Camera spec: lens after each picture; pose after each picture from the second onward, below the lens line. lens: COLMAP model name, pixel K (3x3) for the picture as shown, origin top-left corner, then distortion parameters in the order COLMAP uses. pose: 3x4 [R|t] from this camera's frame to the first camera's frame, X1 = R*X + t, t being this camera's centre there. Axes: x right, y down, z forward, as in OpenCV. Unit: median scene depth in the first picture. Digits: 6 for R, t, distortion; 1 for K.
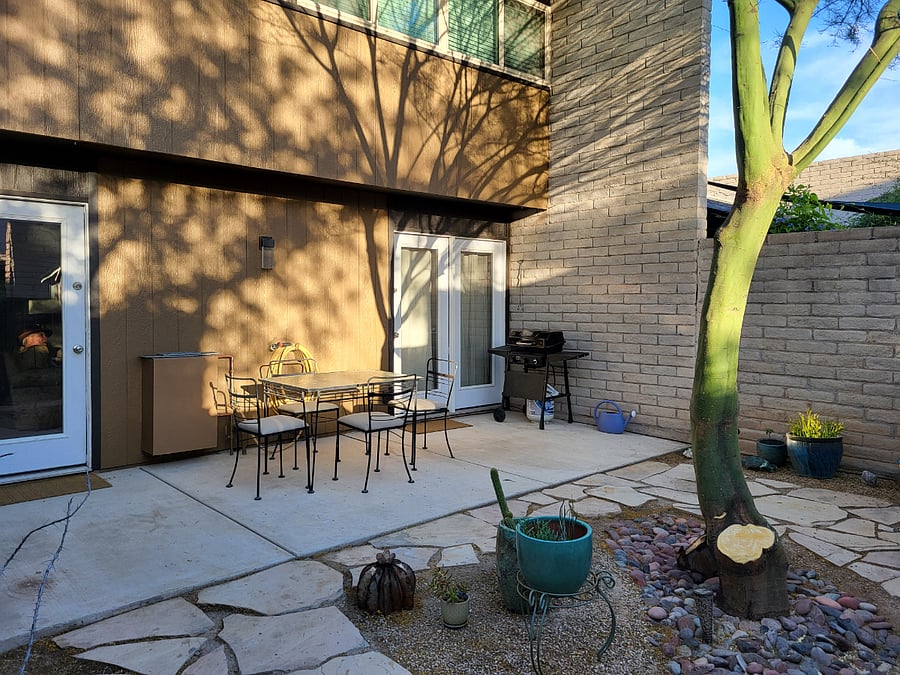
lens RADIAL K [[681.7, 0, 449.5], [0, 681.7, 335.5], [0, 0, 1]] dist [0.012847, 0.001171]
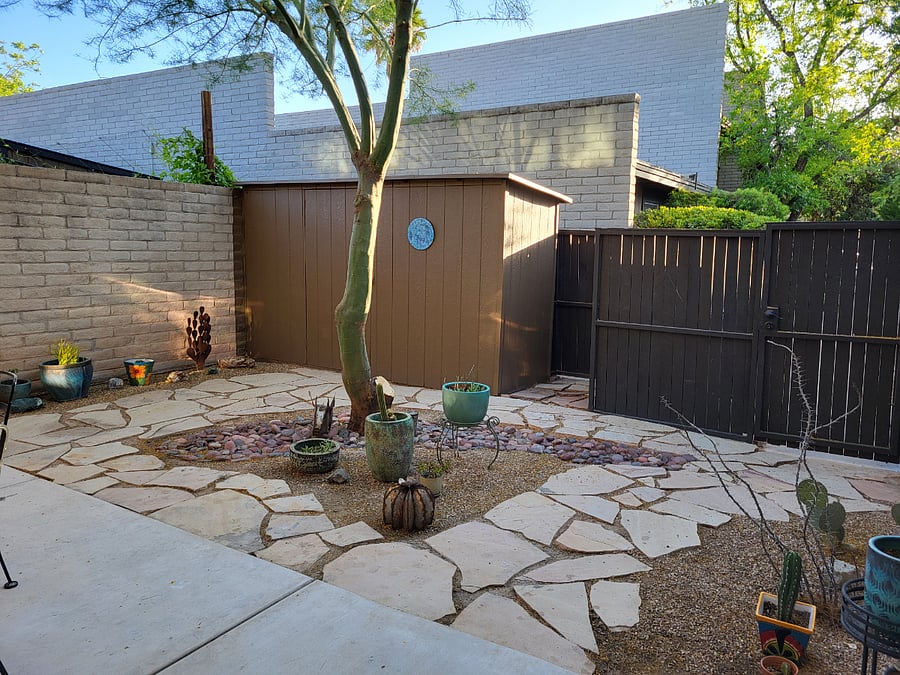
lens RADIAL K [[681.7, 0, 449.7], [0, 681.7, 335.3], [0, 0, 1]] dist [0.012847, 0.001171]
pose [[-0.295222, -0.138509, 0.945335, -0.663635], [0.031079, 0.987520, 0.154396, -0.043621], [-0.954923, 0.074961, -0.287233, 0.732908]]
